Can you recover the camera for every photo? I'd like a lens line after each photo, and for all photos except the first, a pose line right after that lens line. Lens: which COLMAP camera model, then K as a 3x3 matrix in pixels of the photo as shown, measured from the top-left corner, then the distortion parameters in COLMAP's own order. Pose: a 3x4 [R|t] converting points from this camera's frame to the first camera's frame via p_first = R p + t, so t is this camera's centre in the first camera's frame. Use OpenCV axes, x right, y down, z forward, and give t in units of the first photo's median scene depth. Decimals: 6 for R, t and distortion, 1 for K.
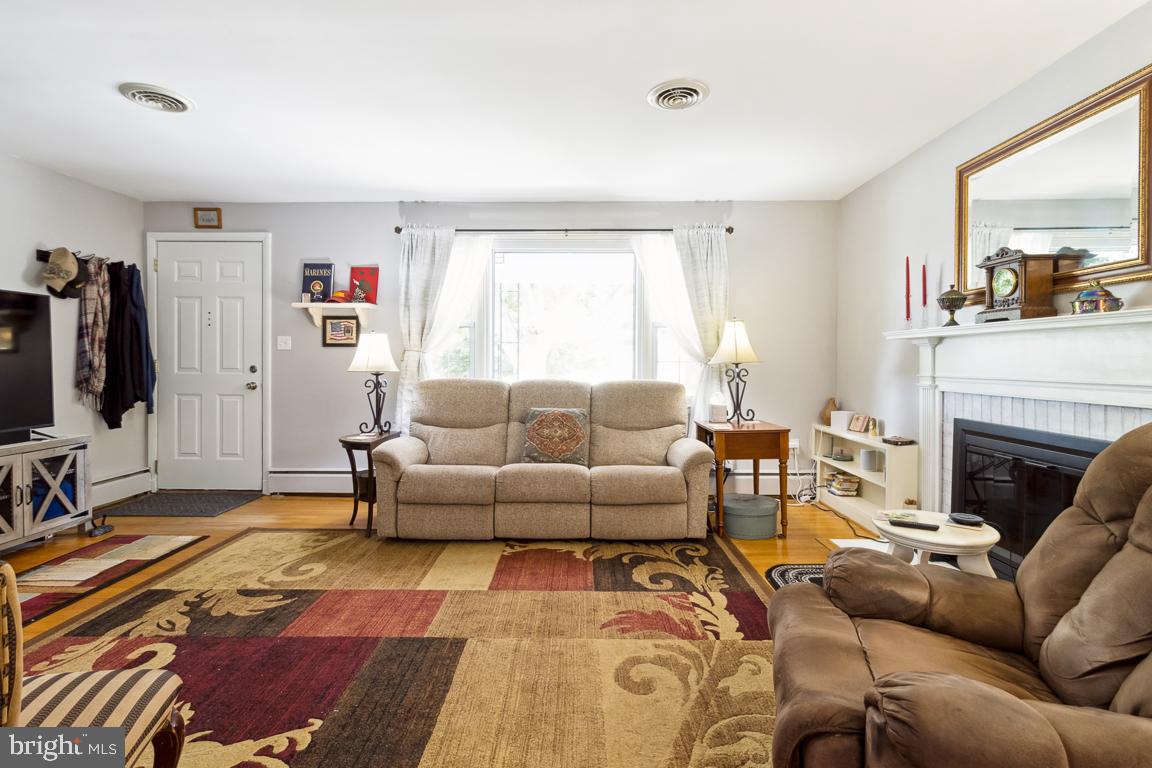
lens RADIAL K [[543.5, 0, 574.7], [0, 543.5, 371.6], [0, 0, 1]] dist [-0.000837, 0.000019]
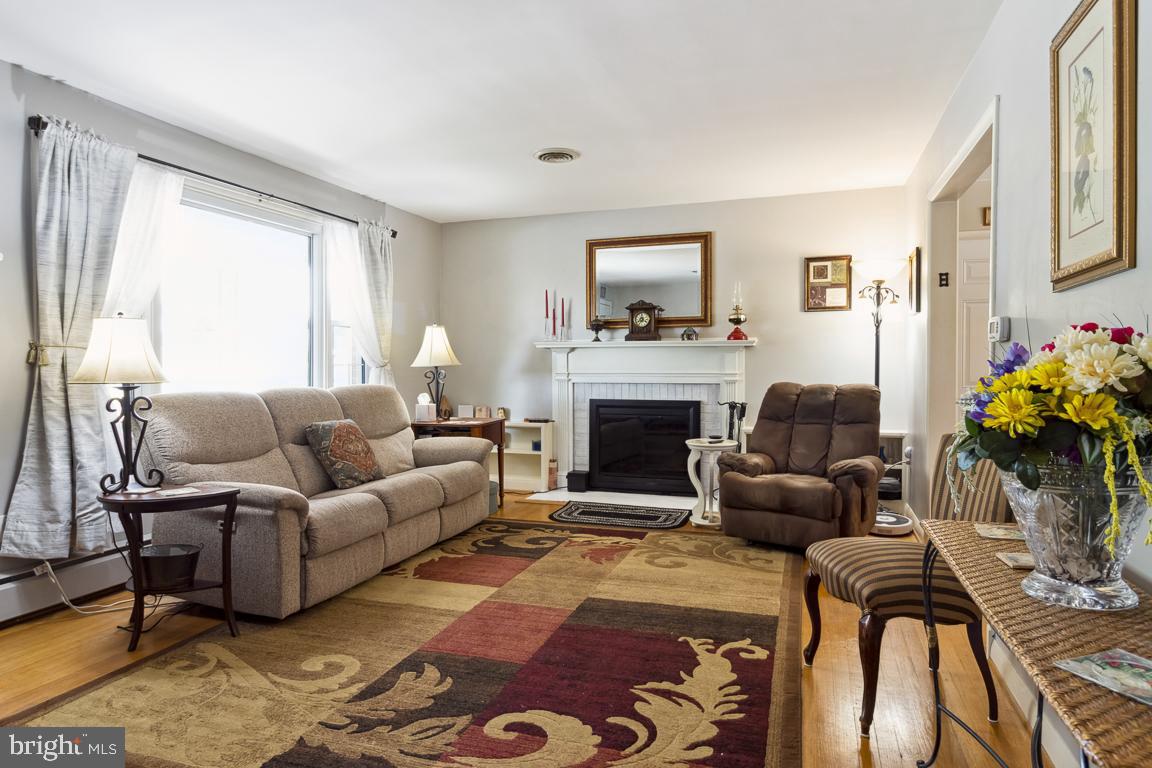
lens RADIAL K [[694.7, 0, 577.4], [0, 694.7, 378.2], [0, 0, 1]] dist [0.001429, 0.000362]
pose [[0.299740, -0.022283, 0.953761, -1.285780], [0.021999, 0.999623, 0.016441, -0.009331], [-0.953767, 0.016053, 0.300117, 0.438516]]
